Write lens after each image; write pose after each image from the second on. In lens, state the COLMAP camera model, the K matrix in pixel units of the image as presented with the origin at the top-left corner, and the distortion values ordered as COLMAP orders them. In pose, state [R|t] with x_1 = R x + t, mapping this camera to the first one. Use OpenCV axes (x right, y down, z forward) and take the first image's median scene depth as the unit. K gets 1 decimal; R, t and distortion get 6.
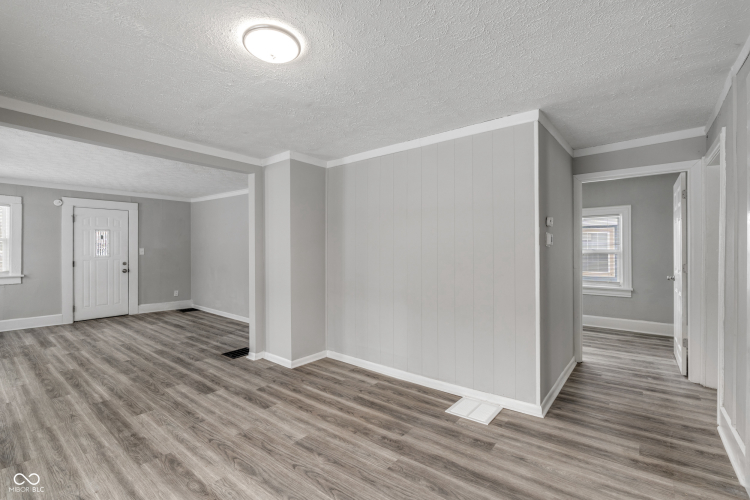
lens RADIAL K [[333.8, 0, 372.8], [0, 333.8, 248.6], [0, 0, 1]] dist [-0.000998, -0.000177]
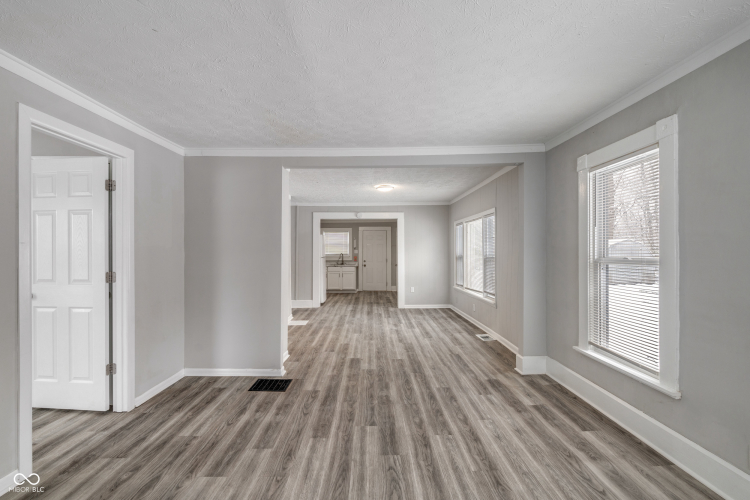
lens RADIAL K [[333.8, 0, 372.8], [0, 333.8, 248.6], [0, 0, 1]] dist [-0.000998, -0.000177]
pose [[-0.624393, 0.010600, 0.781039, -0.919021], [0.001182, 0.999920, -0.012626, 0.004419], [-0.781110, -0.006961, -0.624355, 1.038302]]
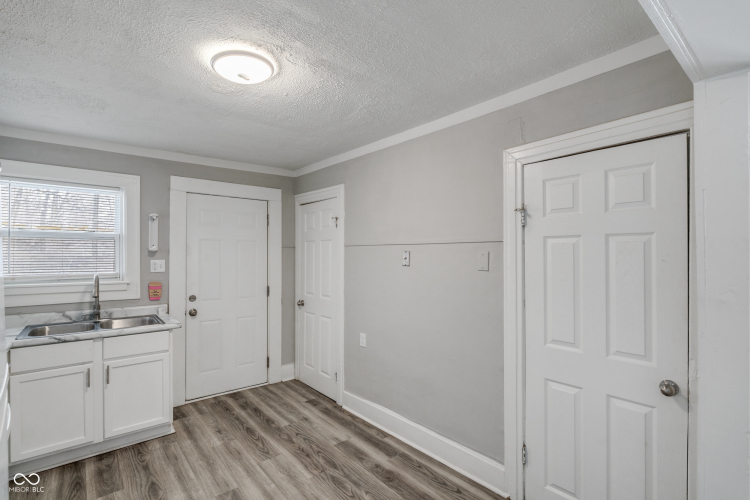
lens RADIAL K [[357.3, 0, 375.0], [0, 357.3, 250.0], [0, 0, 1]] dist [0.084005, -0.000028]
pose [[-0.980616, 0.005831, 0.195853, -0.872423], [0.002484, 0.999847, -0.017332, 0.003535], [-0.195924, -0.016509, -0.980480, 1.012280]]
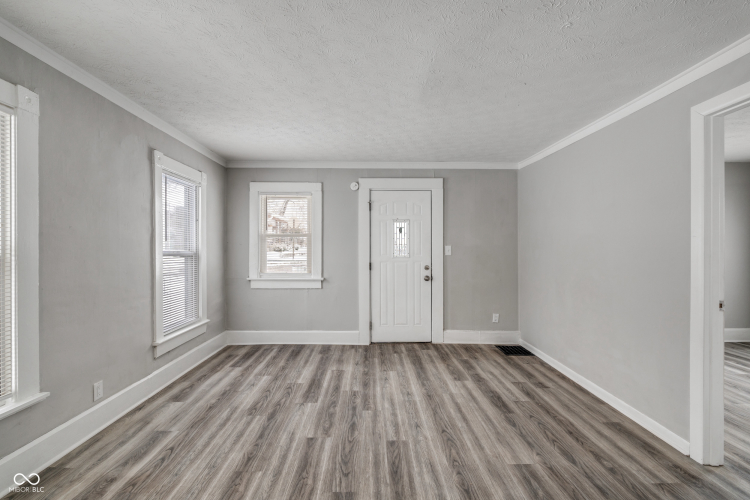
lens RADIAL K [[333.8, 0, 372.8], [0, 333.8, 248.6], [0, 0, 1]] dist [-0.000998, -0.000177]
pose [[0.632314, -0.000756, -0.774712, -0.341256], [-0.002255, 0.999993, -0.002816, 0.009131], [0.774709, 0.003527, 0.632308, 0.581333]]
